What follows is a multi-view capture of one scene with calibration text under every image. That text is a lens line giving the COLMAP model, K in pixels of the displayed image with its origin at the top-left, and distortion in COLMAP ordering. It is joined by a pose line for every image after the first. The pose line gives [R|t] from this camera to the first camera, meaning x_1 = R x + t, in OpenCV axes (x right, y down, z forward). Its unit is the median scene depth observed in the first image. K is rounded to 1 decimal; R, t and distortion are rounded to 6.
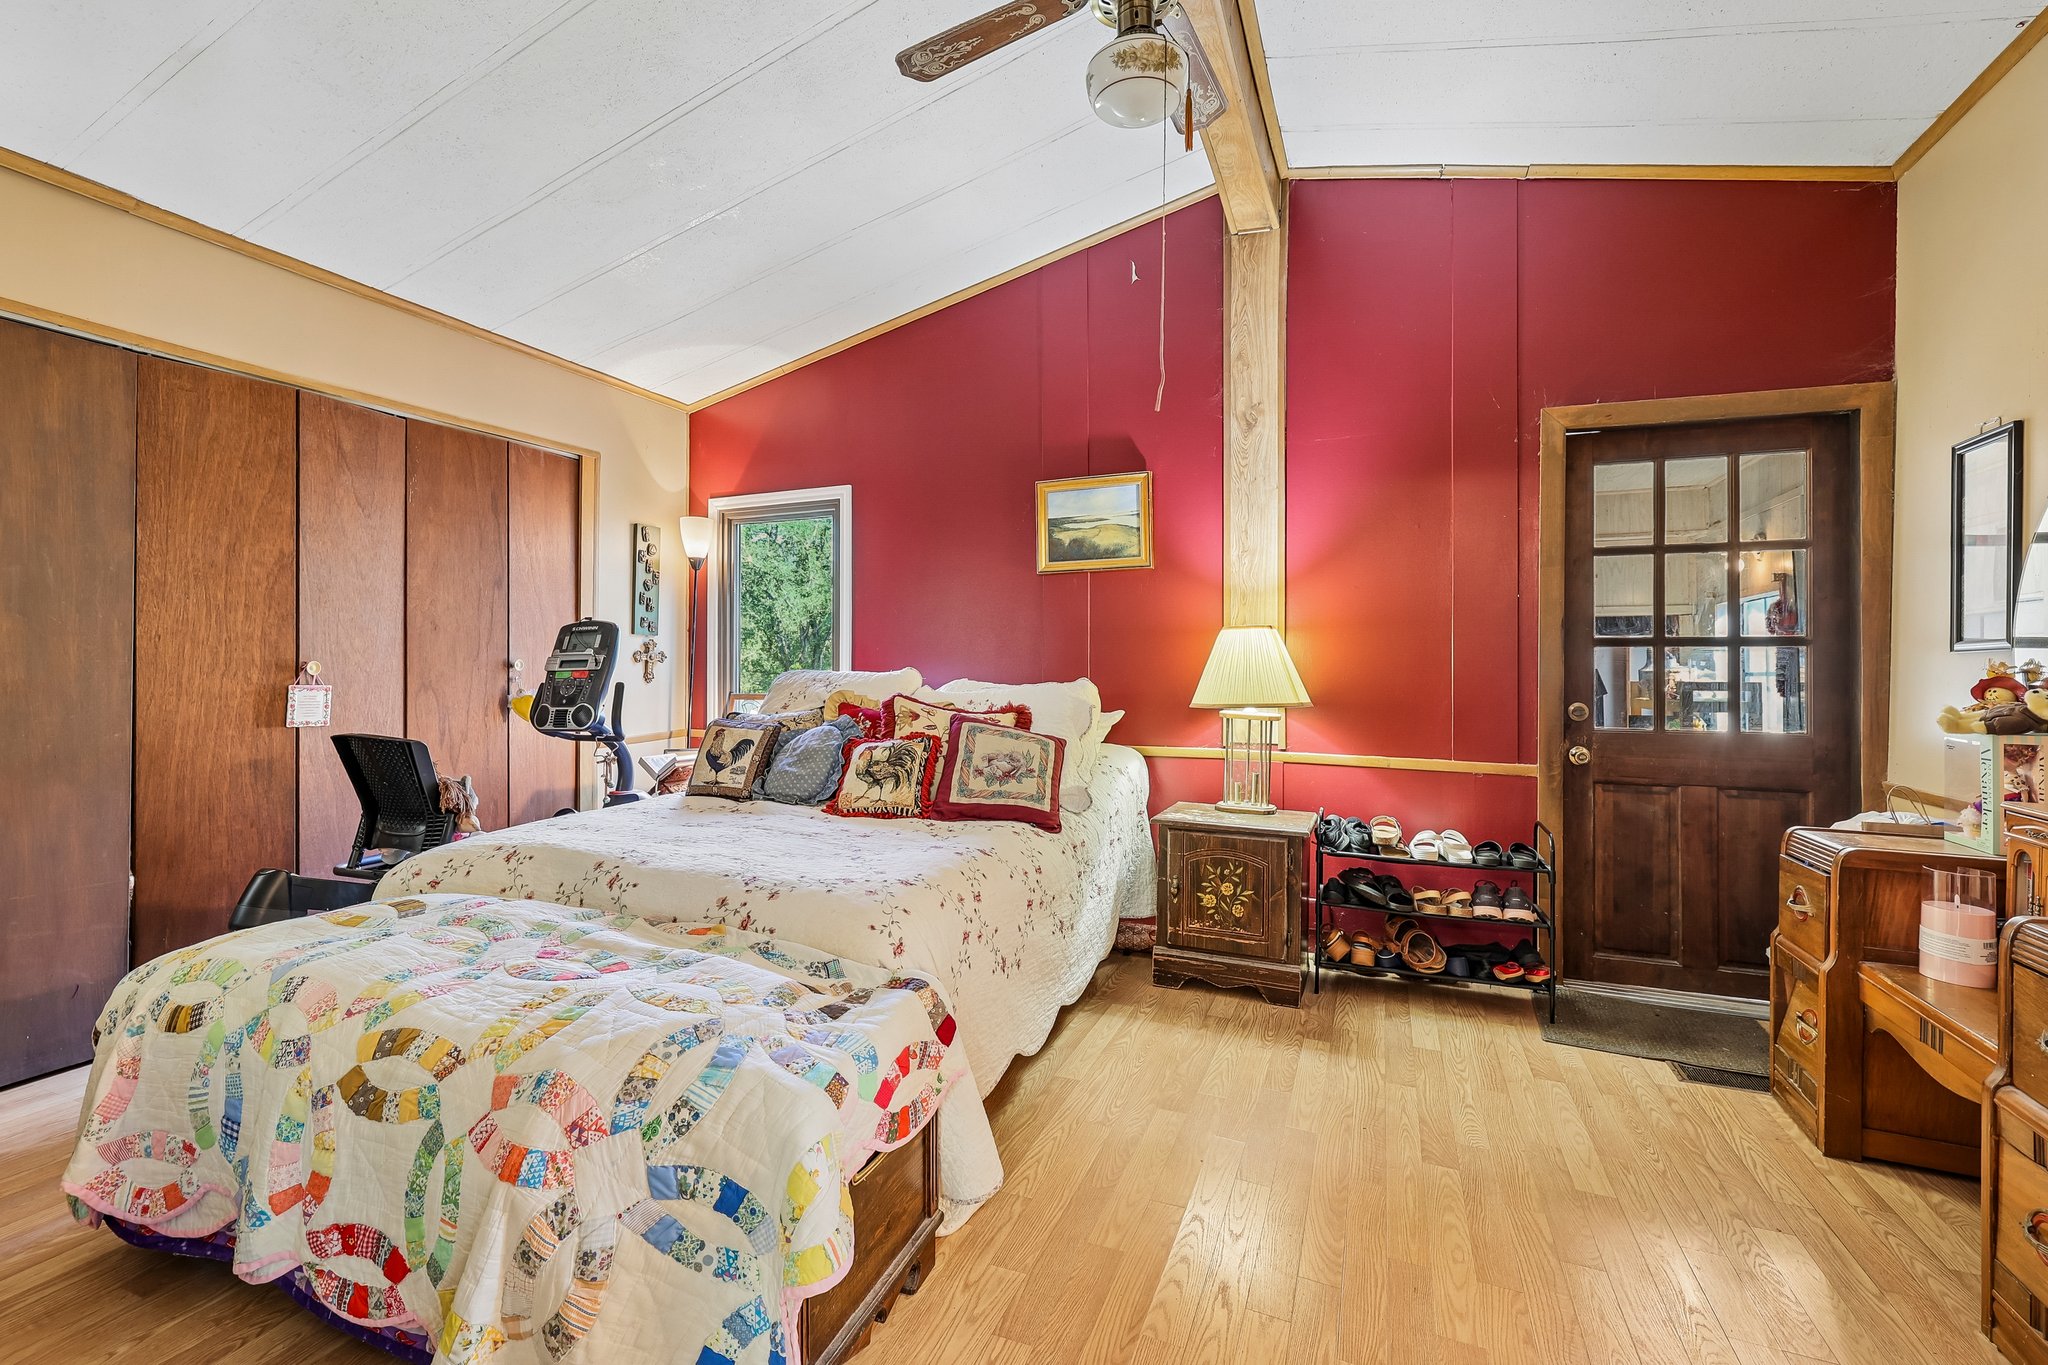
lens RADIAL K [[868.4, 0, 1023.5], [0, 868.4, 648.5], [0, 0, 1]] dist [-0.004924, 0.001303]
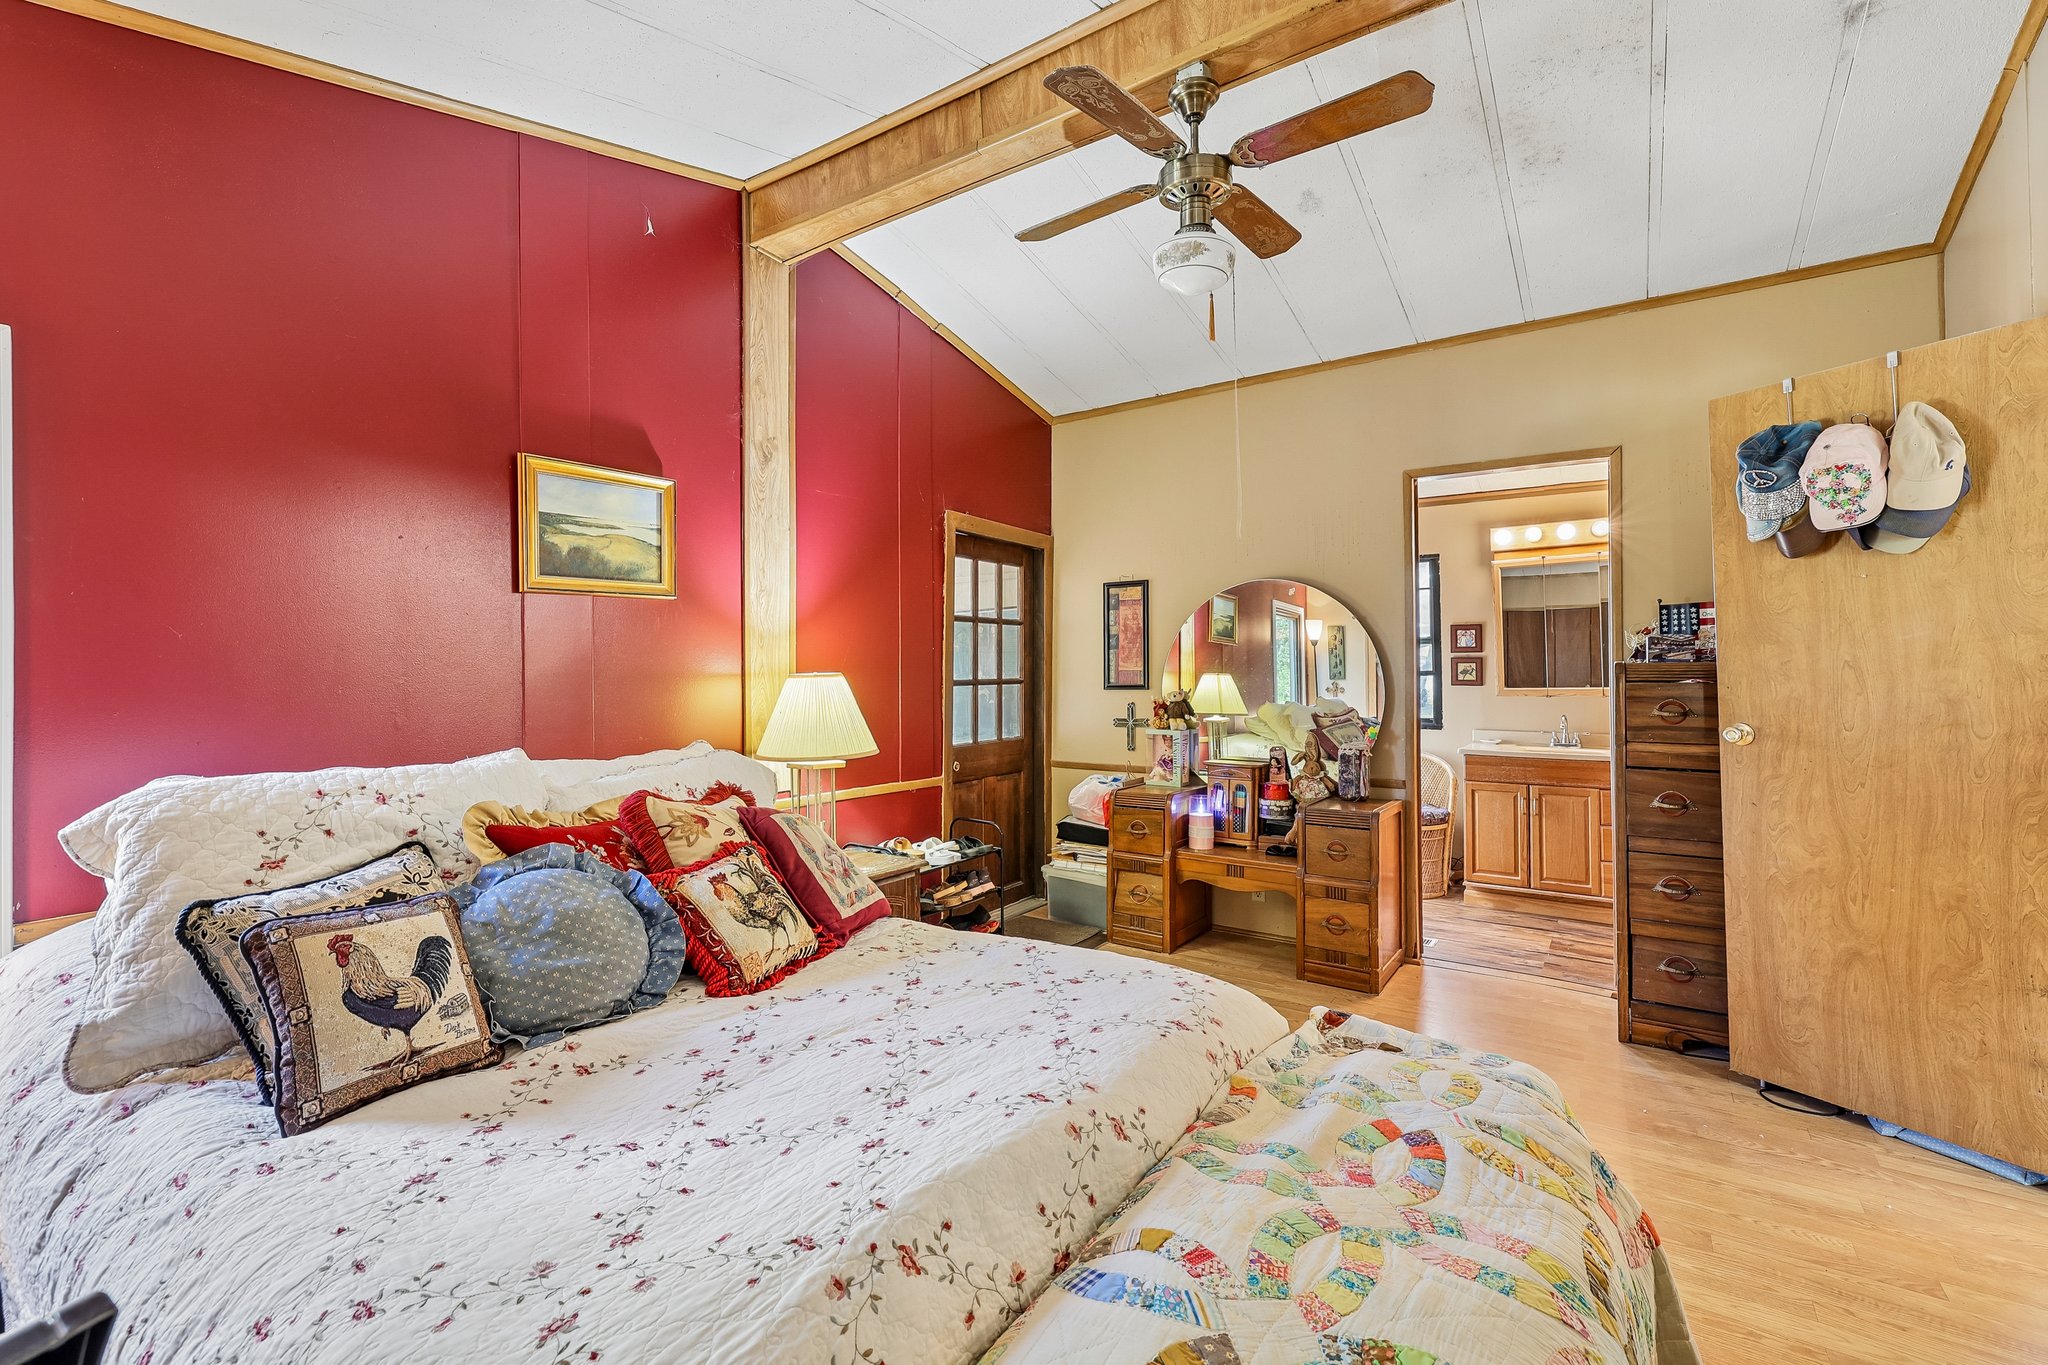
lens RADIAL K [[868.4, 0, 1053.2], [0, 868.4, 653.7], [0, 0, 1]] dist [-0.004924, 0.001303]
pose [[0.201436, 0.011160, 0.979438, -0.601577], [-0.011961, 0.999889, -0.008933, -0.039105], [-0.979429, -0.009916, 0.201547, 0.501842]]
